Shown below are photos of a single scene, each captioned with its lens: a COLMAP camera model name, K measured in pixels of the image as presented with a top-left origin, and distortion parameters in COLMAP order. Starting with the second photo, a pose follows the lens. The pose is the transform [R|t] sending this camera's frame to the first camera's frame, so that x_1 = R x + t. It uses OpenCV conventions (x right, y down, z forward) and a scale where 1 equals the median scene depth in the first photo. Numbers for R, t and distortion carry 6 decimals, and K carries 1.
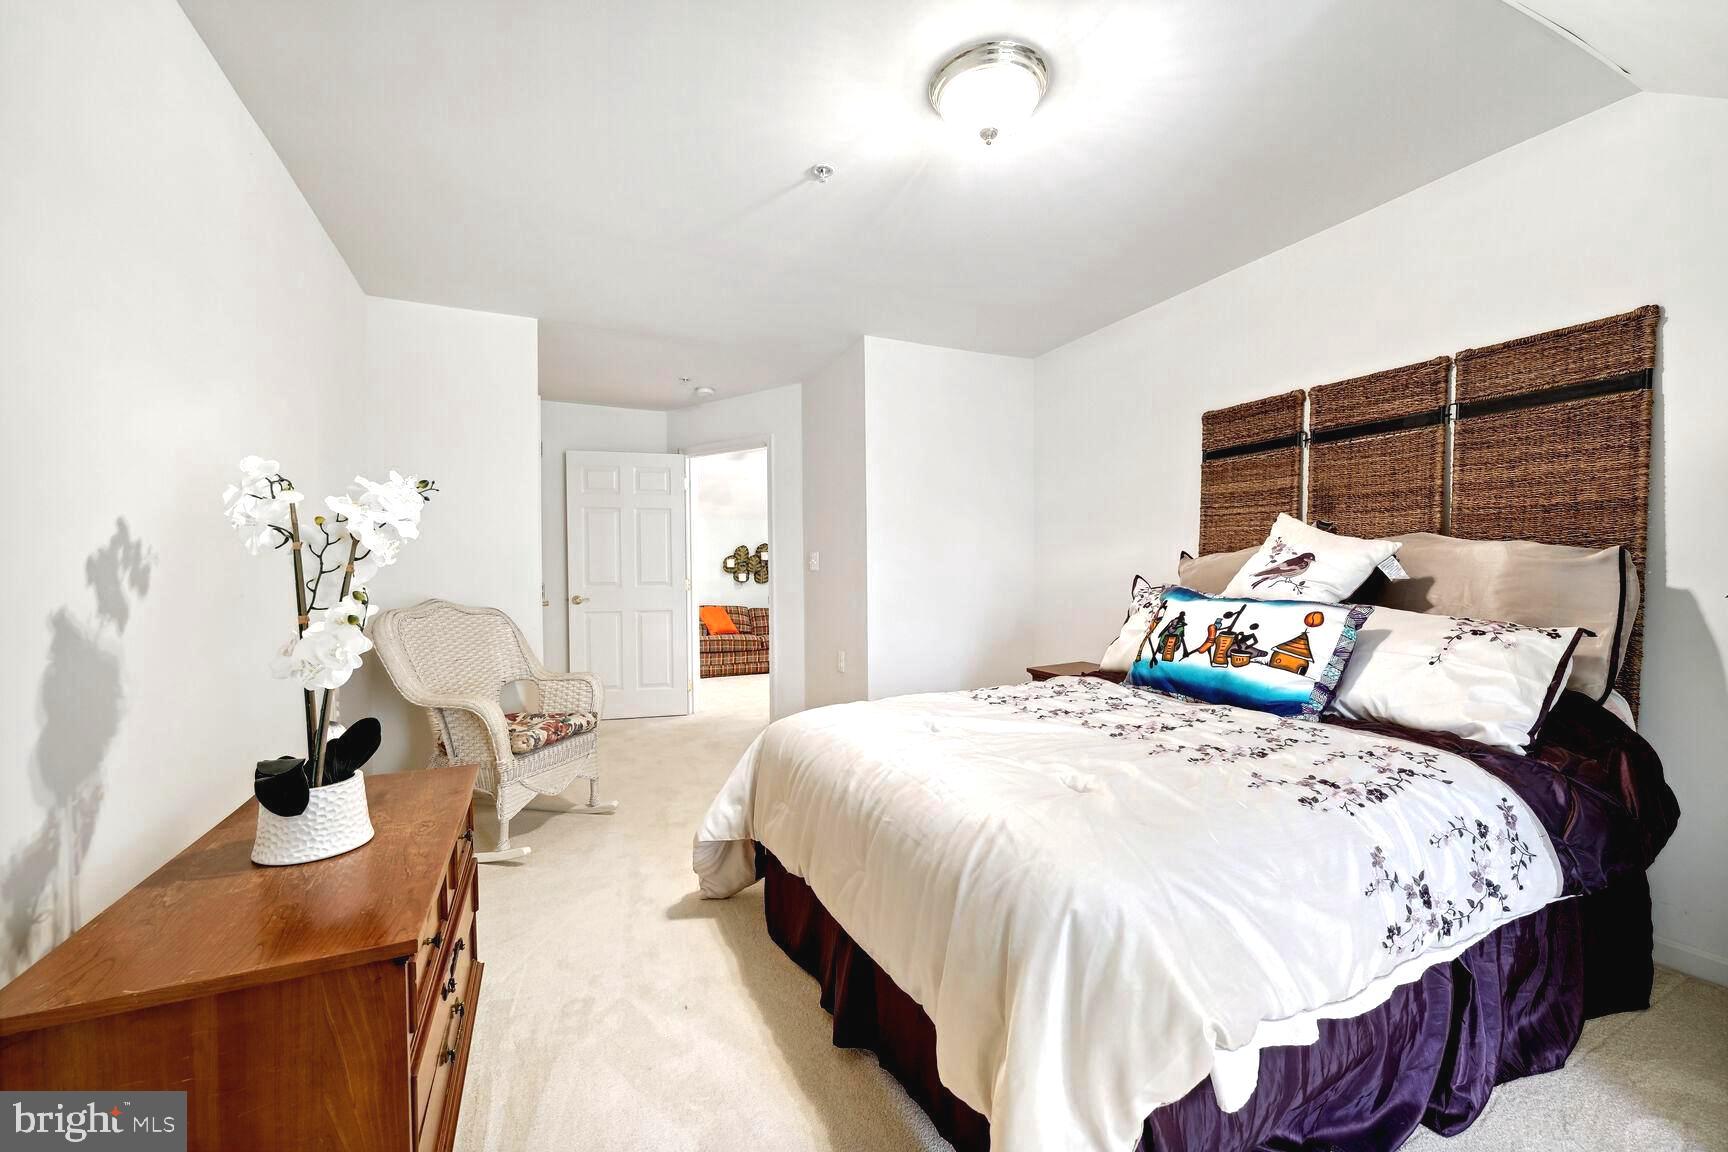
lens RADIAL K [[684.6, 0, 857.8], [0, 684.6, 576.2], [0, 0, 1]] dist [-0.001474, -0.000224]
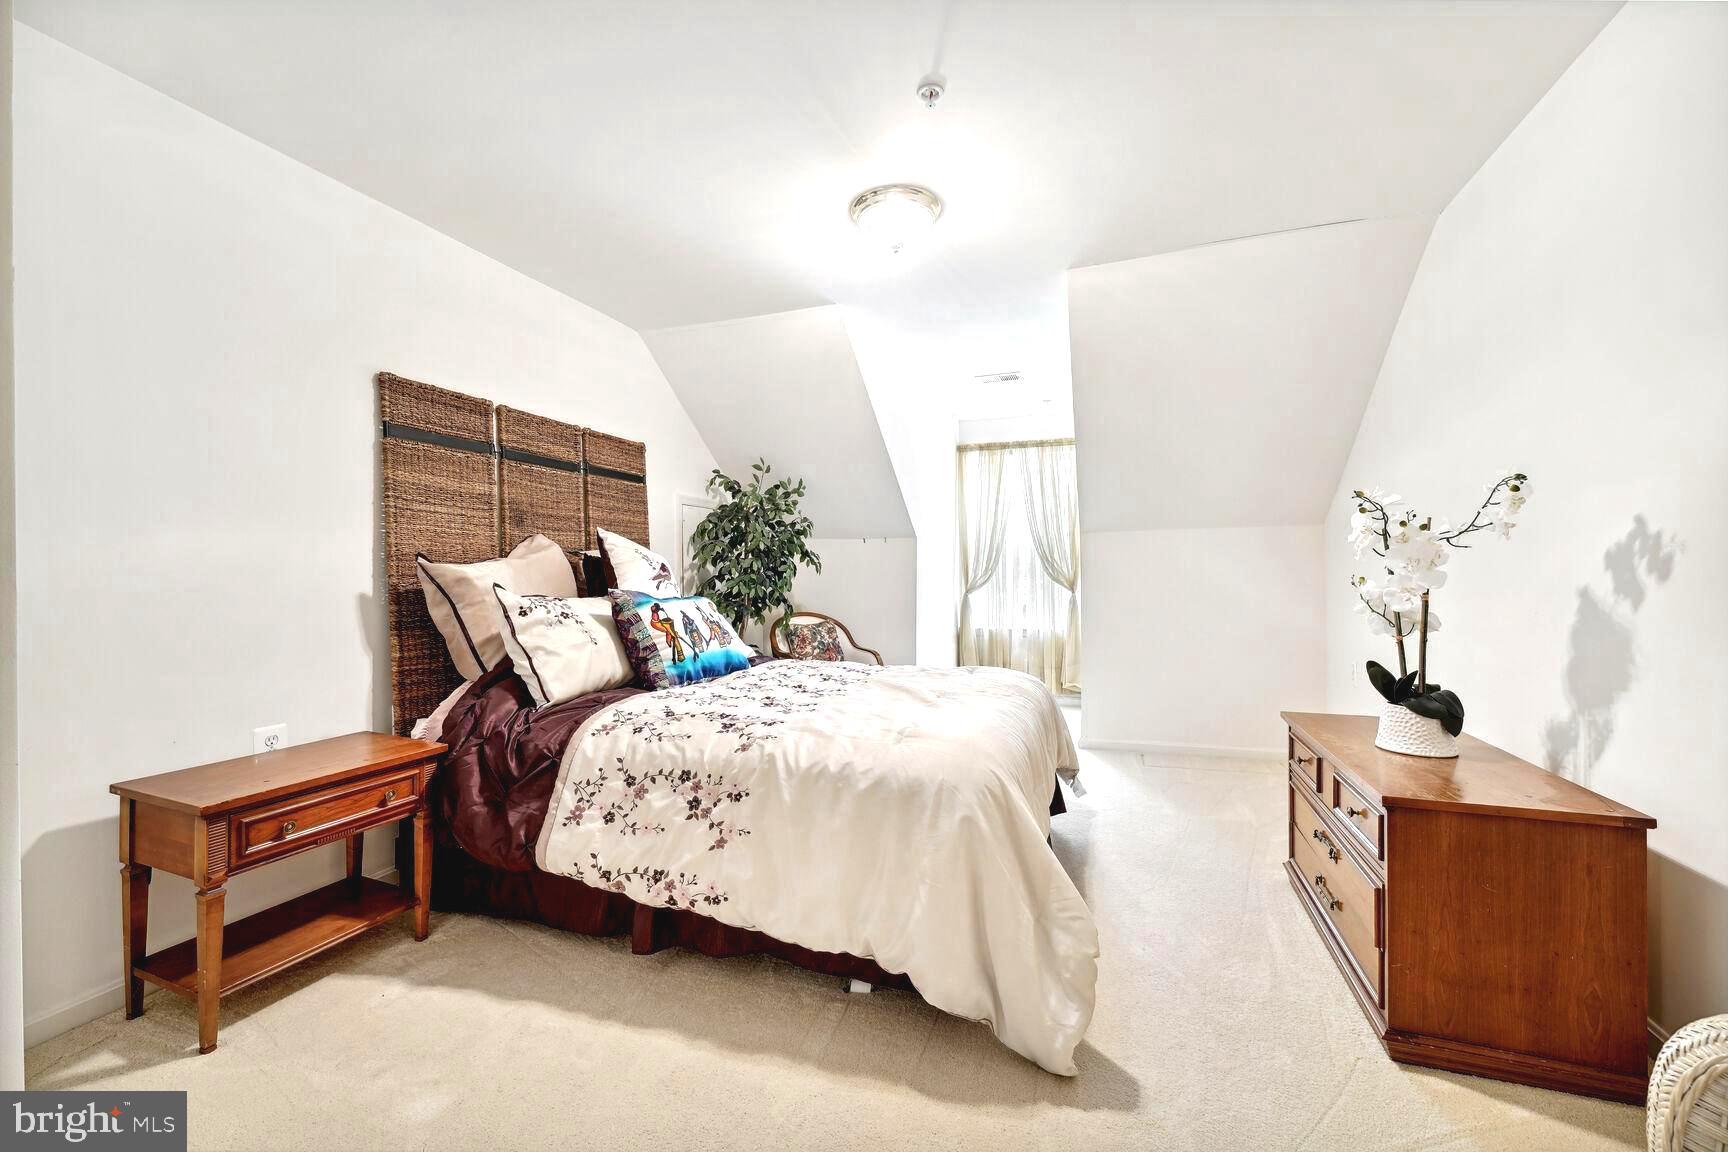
lens RADIAL K [[684.6, 0, 857.8], [0, 684.6, 576.2], [0, 0, 1]] dist [-0.001474, -0.000224]
pose [[-0.698516, 0.011647, 0.715499, -0.900073], [0.019204, 0.999813, 0.002473, -0.007141], [-0.715336, 0.015468, -0.698609, 2.587065]]
